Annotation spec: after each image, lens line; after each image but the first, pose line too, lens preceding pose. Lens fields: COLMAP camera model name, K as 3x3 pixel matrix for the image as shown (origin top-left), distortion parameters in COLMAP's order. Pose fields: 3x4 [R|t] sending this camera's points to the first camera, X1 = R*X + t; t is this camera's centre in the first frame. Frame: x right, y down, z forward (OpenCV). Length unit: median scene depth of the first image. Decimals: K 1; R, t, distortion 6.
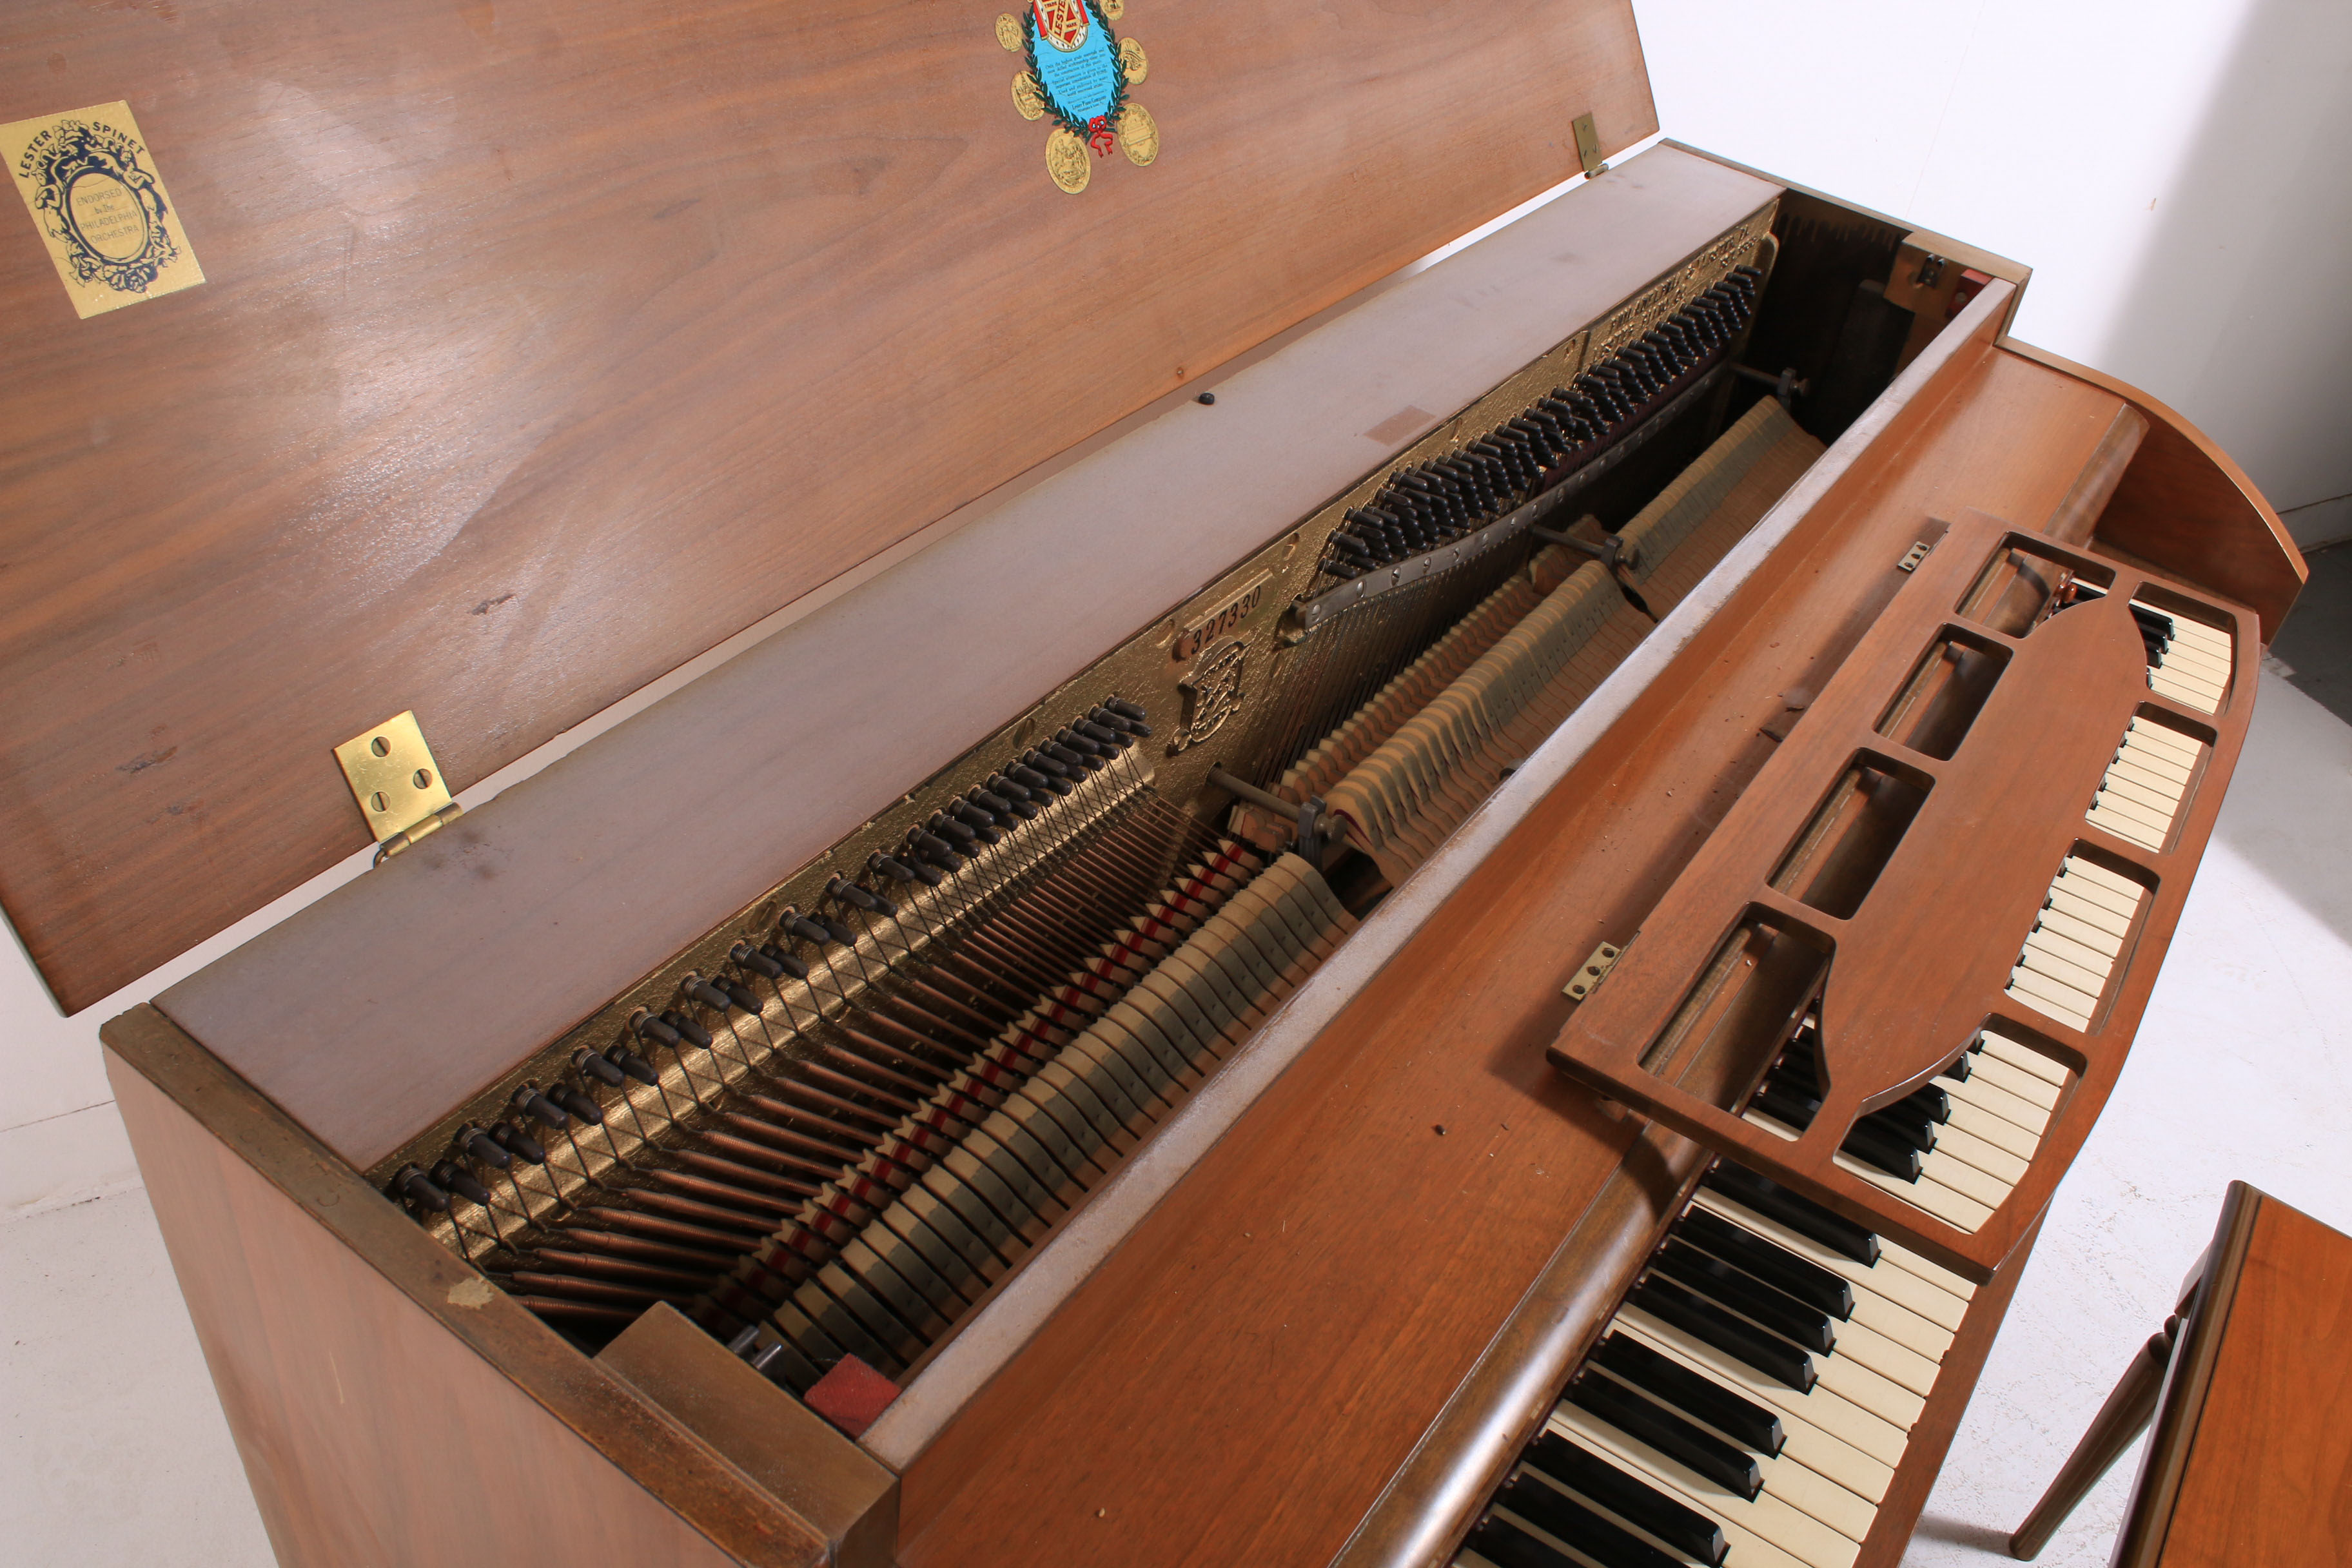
lens RADIAL K [[1835.1, 0, 1176.1], [0, 1835.1, 828.2], [0, 0, 1]] dist [-0.191571, 0.172817]
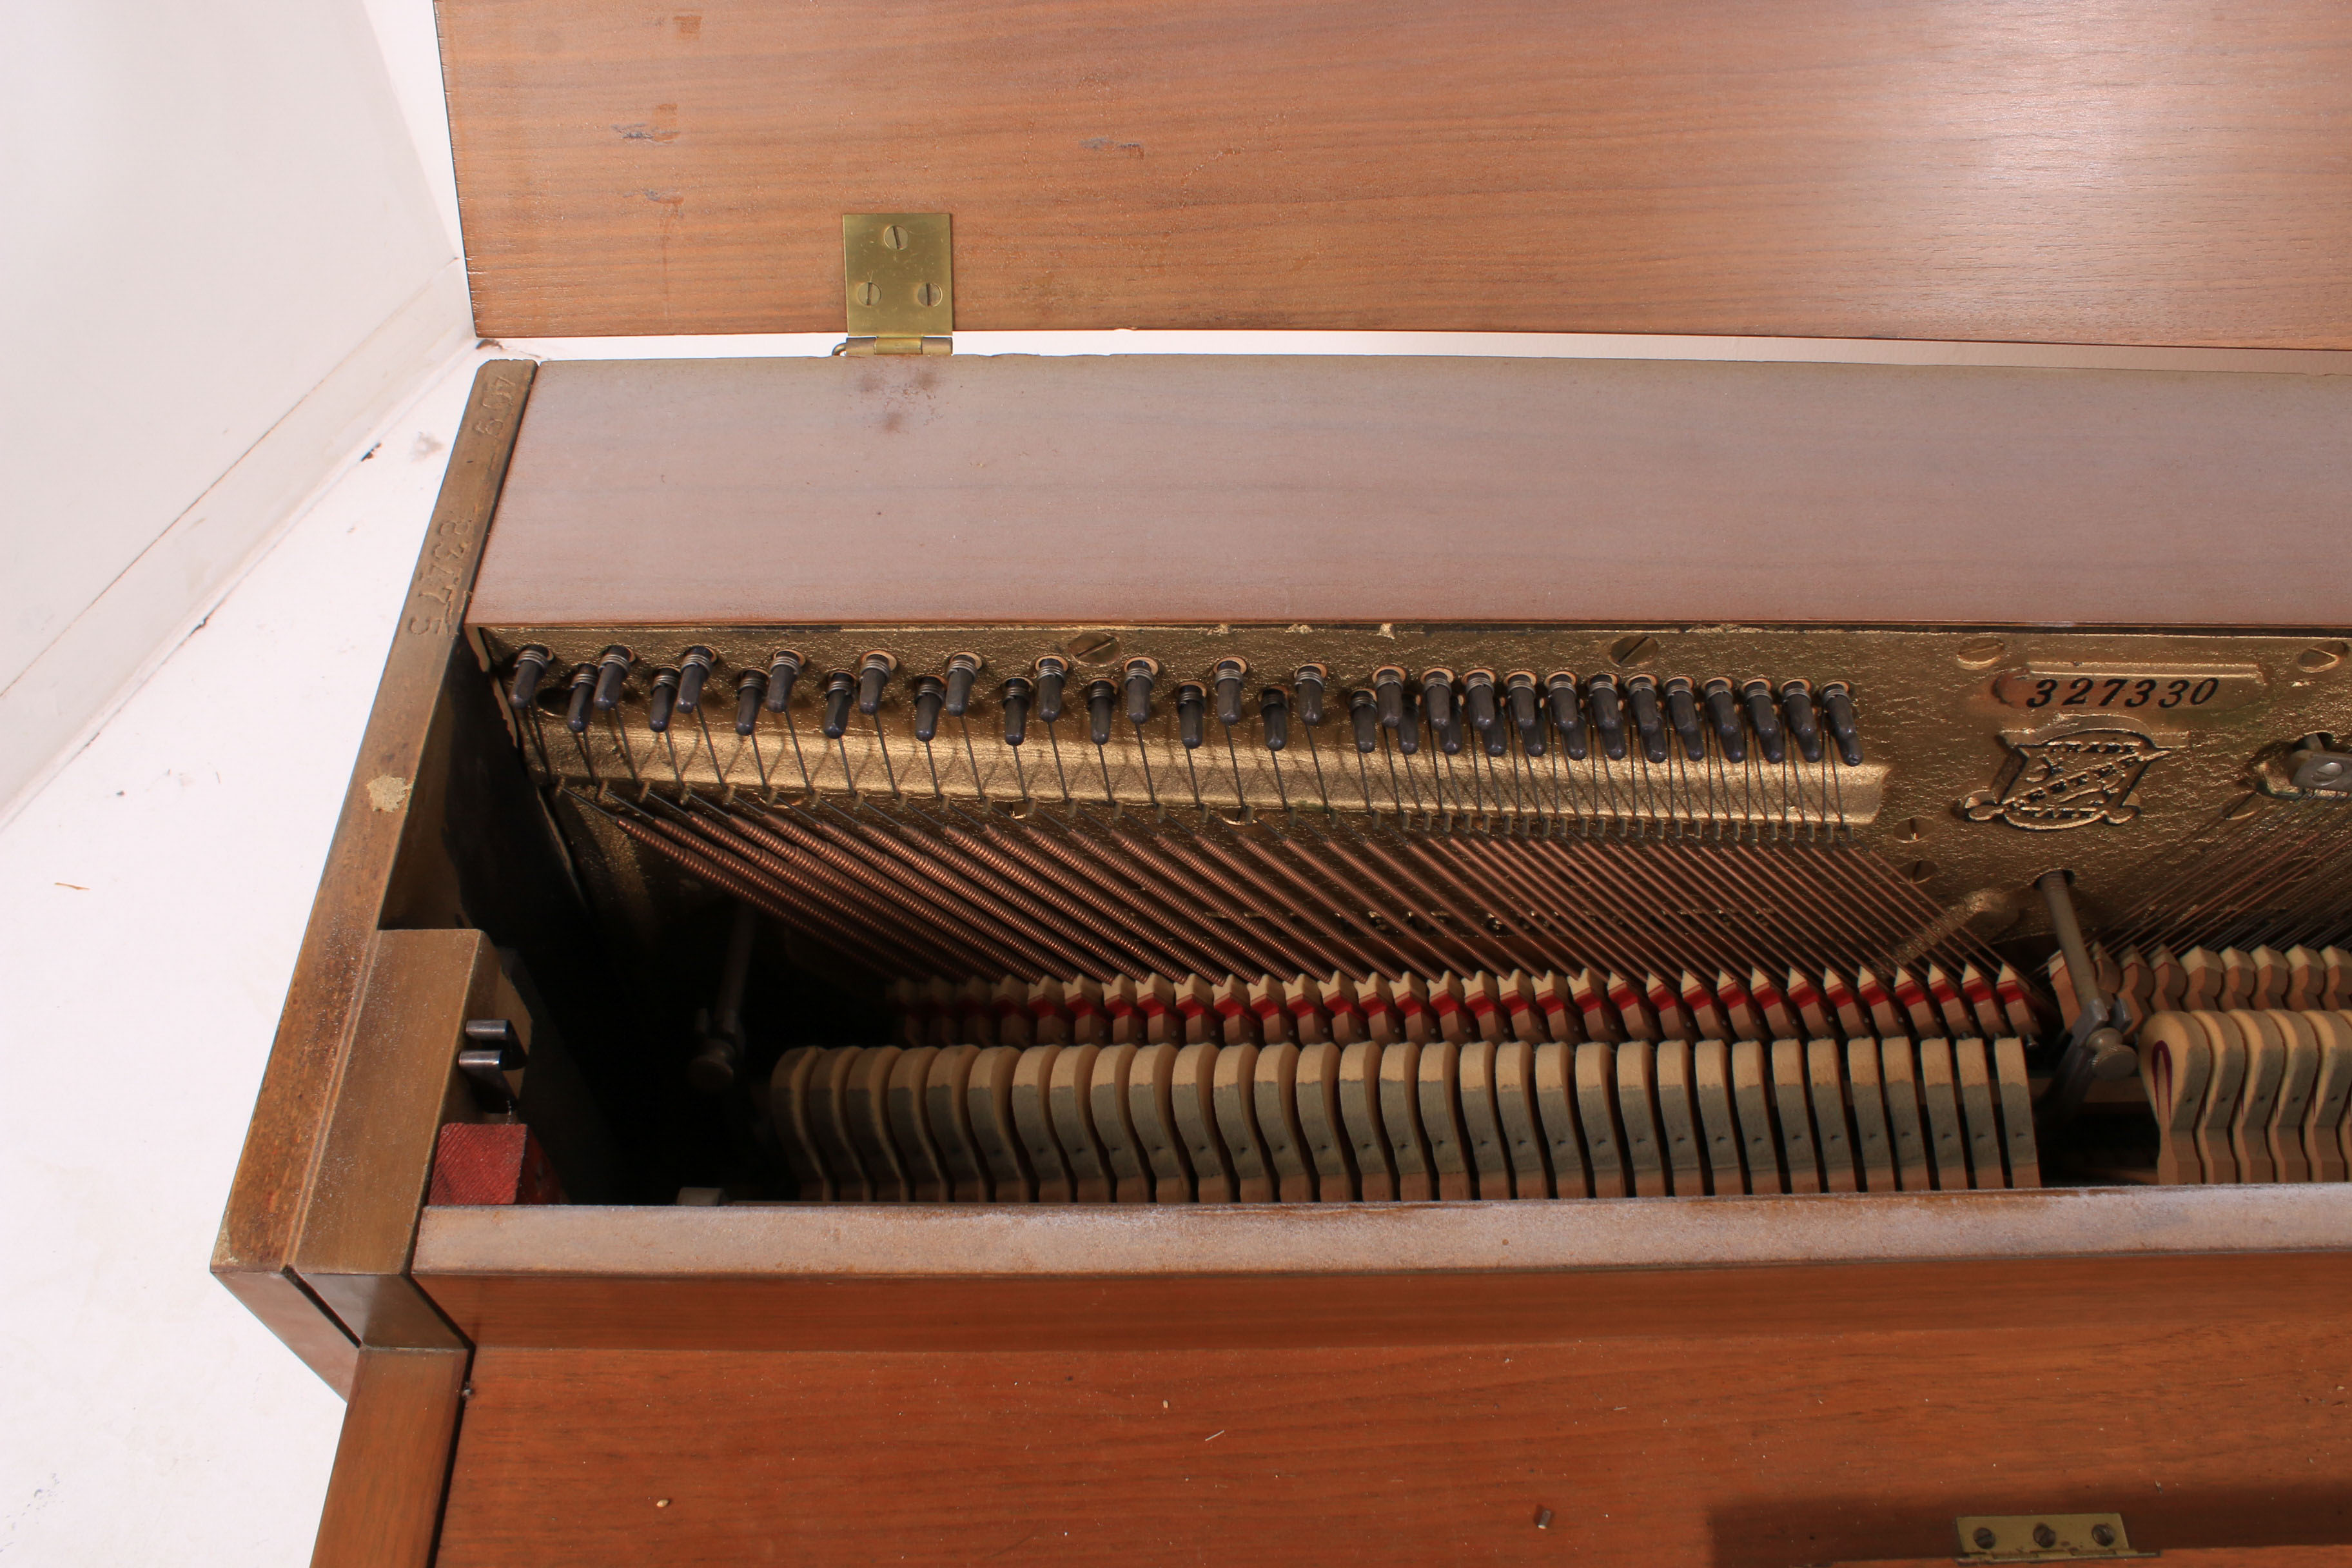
lens RADIAL K [[1835.1, 0, 1176.1], [0, 1835.1, 828.2], [0, 0, 1]] dist [-0.191571, 0.172817]
pose [[0.582713, 0.594613, -0.553968, 0.241451], [-0.477594, 0.802085, 0.358558, -0.165675], [0.657533, 0.055635, 0.751369, 0.394688]]
